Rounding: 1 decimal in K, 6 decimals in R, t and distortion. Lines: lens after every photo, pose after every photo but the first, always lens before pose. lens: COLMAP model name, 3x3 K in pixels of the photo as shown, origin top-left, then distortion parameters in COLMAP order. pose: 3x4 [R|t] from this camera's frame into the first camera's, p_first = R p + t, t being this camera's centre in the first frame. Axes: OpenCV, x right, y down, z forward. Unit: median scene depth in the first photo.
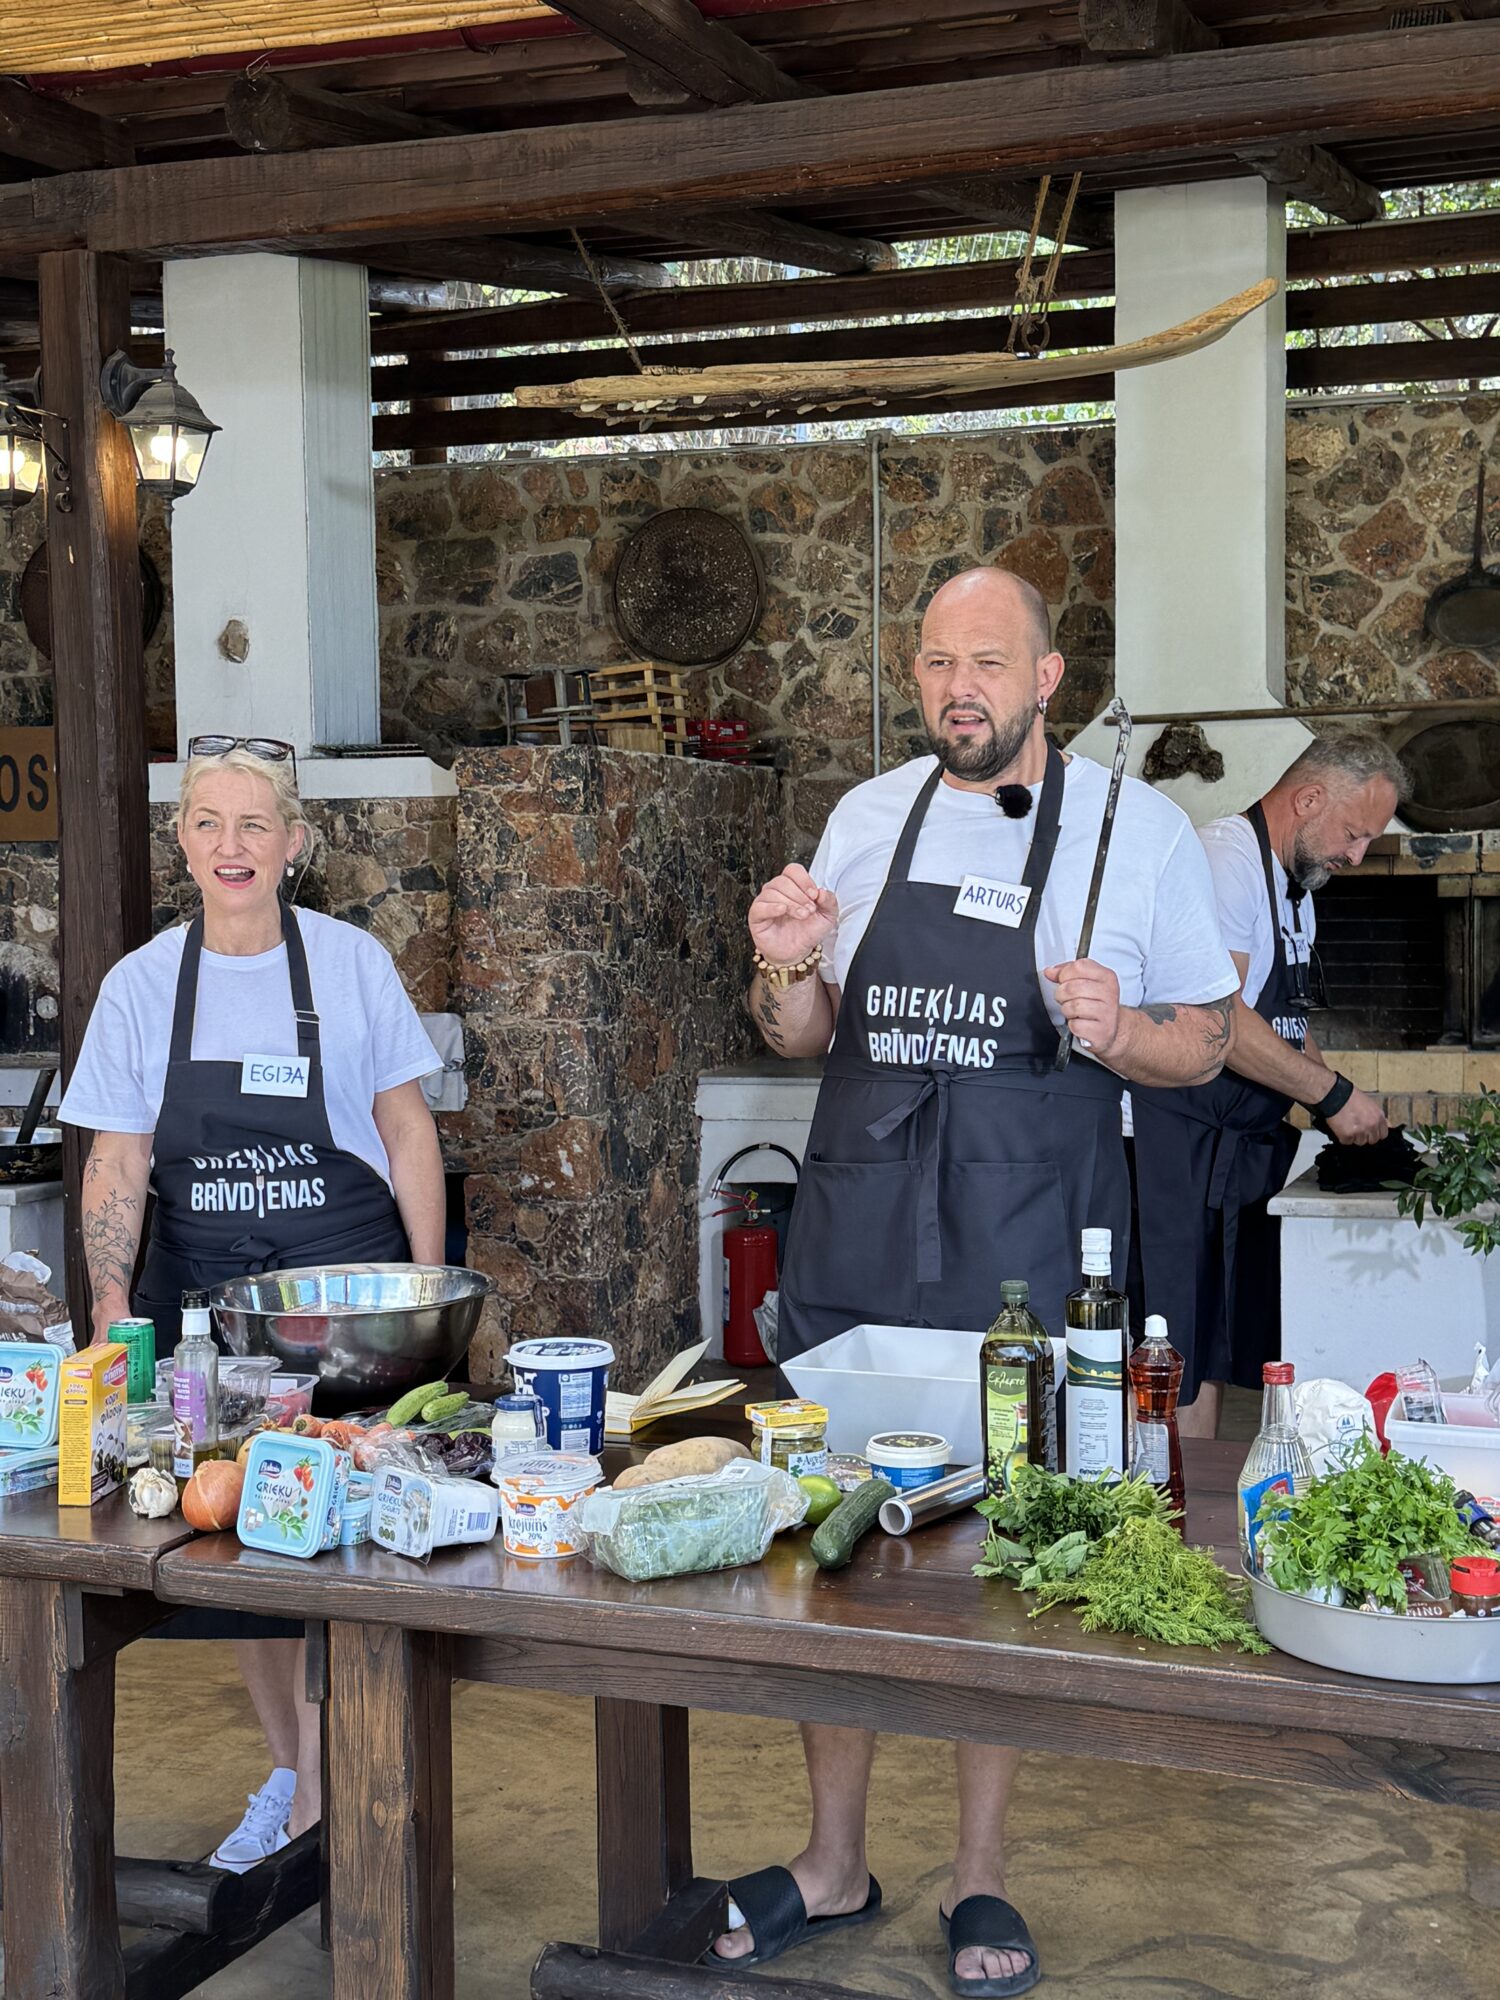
lens RADIAL K [[2614.8, 0, 752.7], [0, 2614.8, 1032.9], [0, 0, 1]] dist [0.123704, 0.010164]
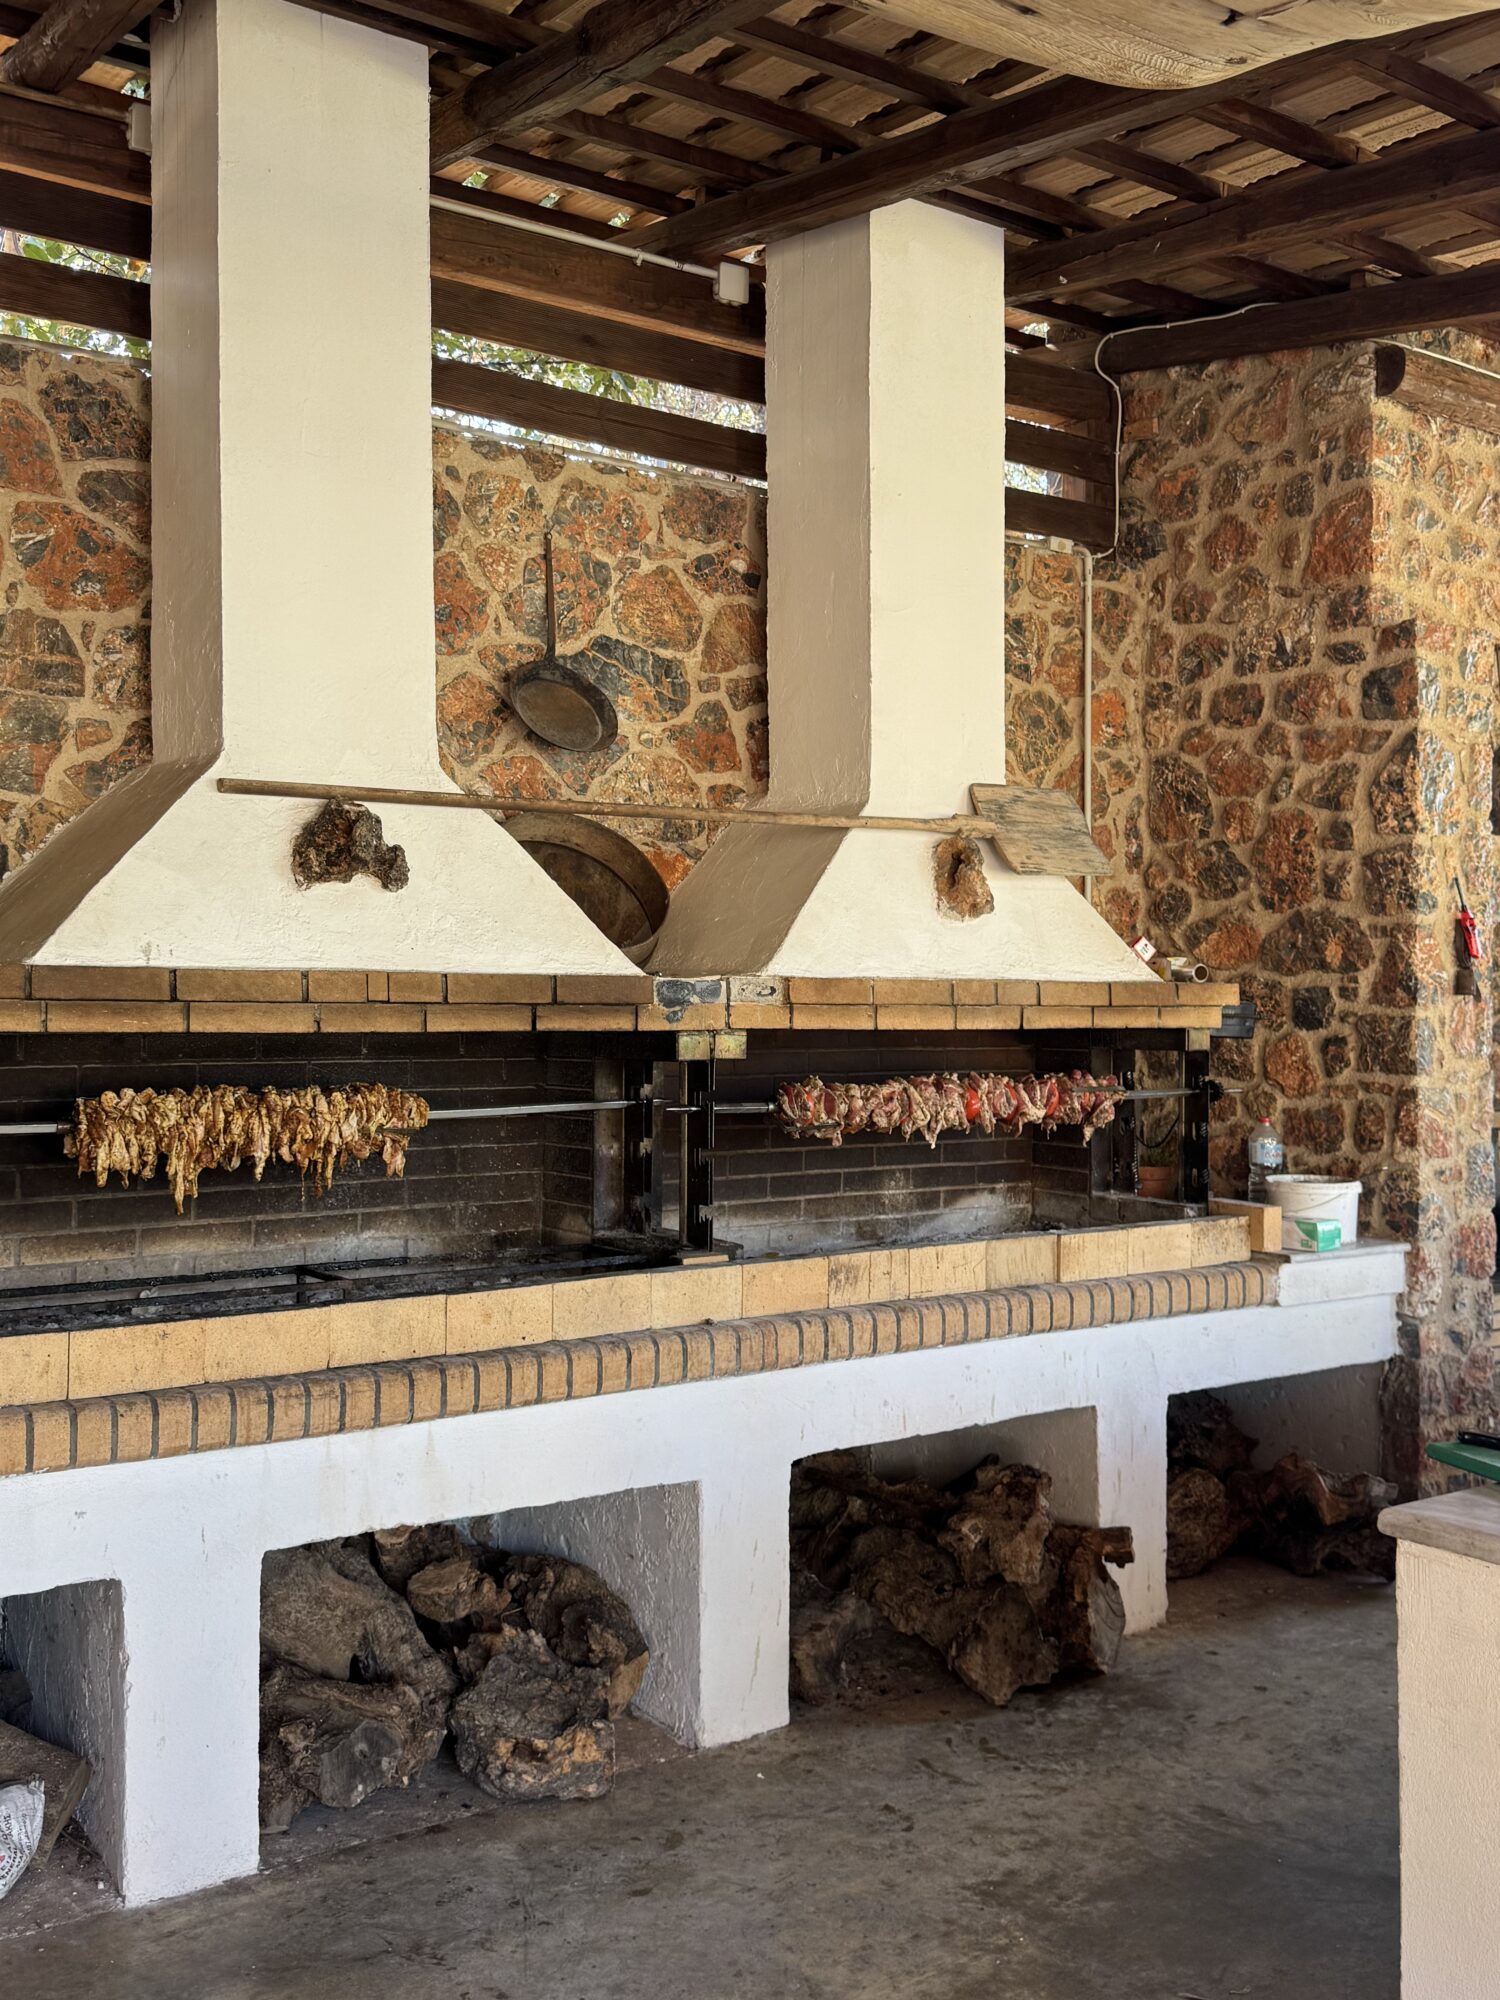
lens RADIAL K [[1833.4, 0, 750.0], [0, 1833.4, 1000.0], [0, 0, 1]] dist [0.205935, -0.489225]
pose [[0.603424, 0.018535, 0.797205, -0.139058], [0.042230, 0.997584, -0.055159, -0.035375], [-0.796301, 0.066950, 0.601184, 0.606981]]
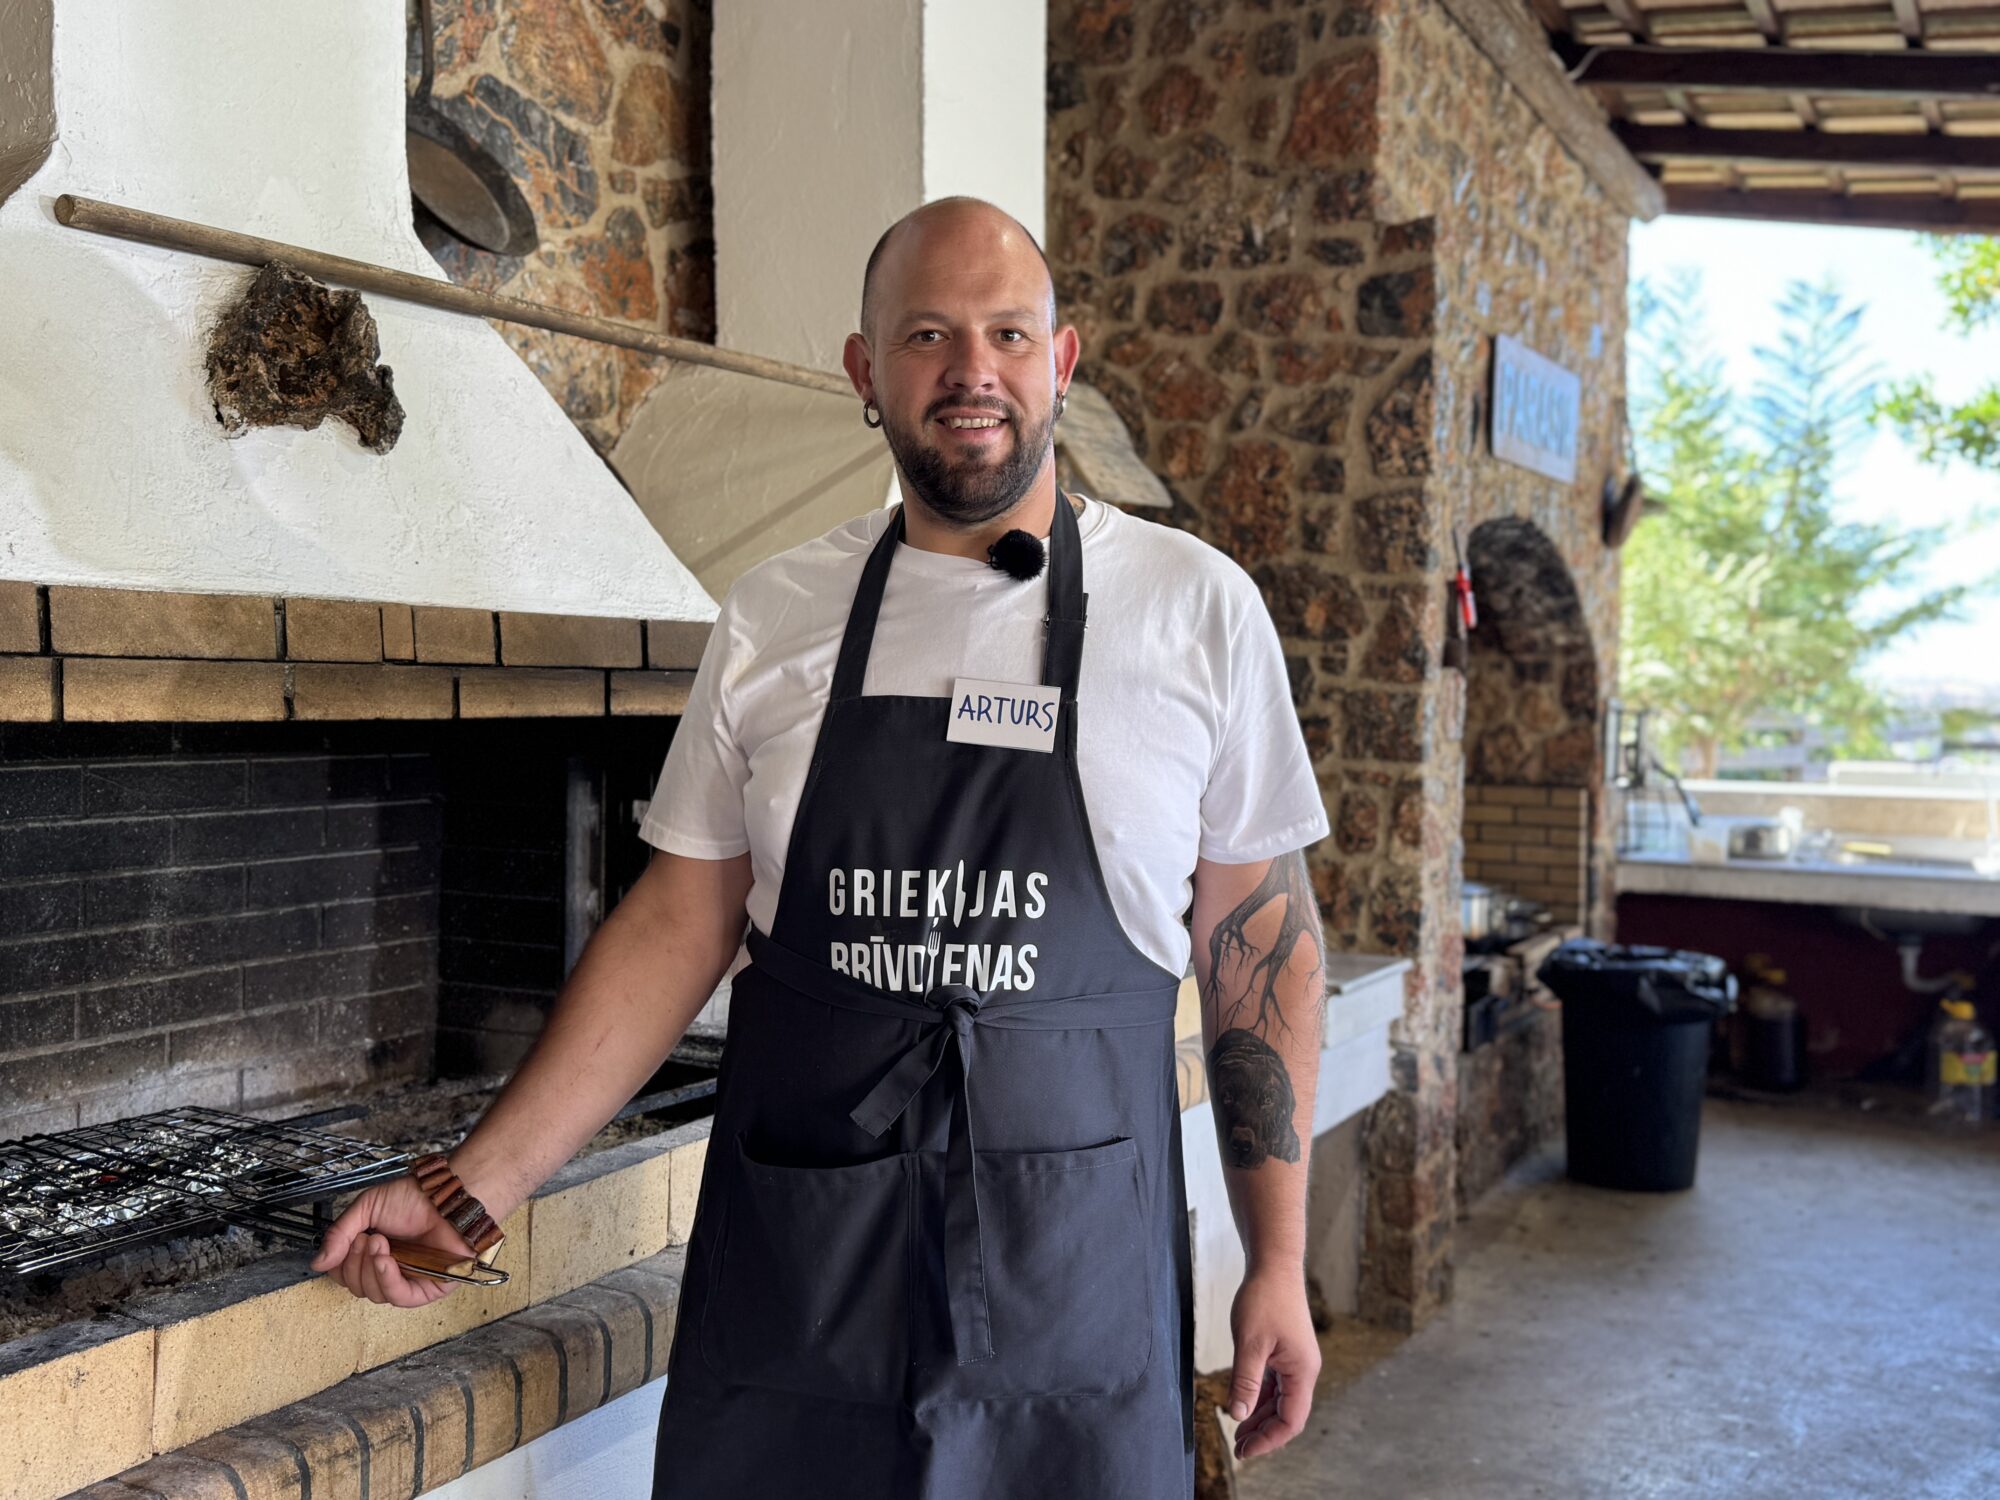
lens RADIAL K [[1903.7, 0, 998.4], [0, 1903.7, 755.6], [0, 0, 1]] dist [0.218677, -0.525672]
pose [[0.185235, -0.024127, 0.982398, -0.067499], [0.046398, 0.998798, 0.015782, -0.051254], [-0.981598, 0.042658, 0.186132, 0.819382]]
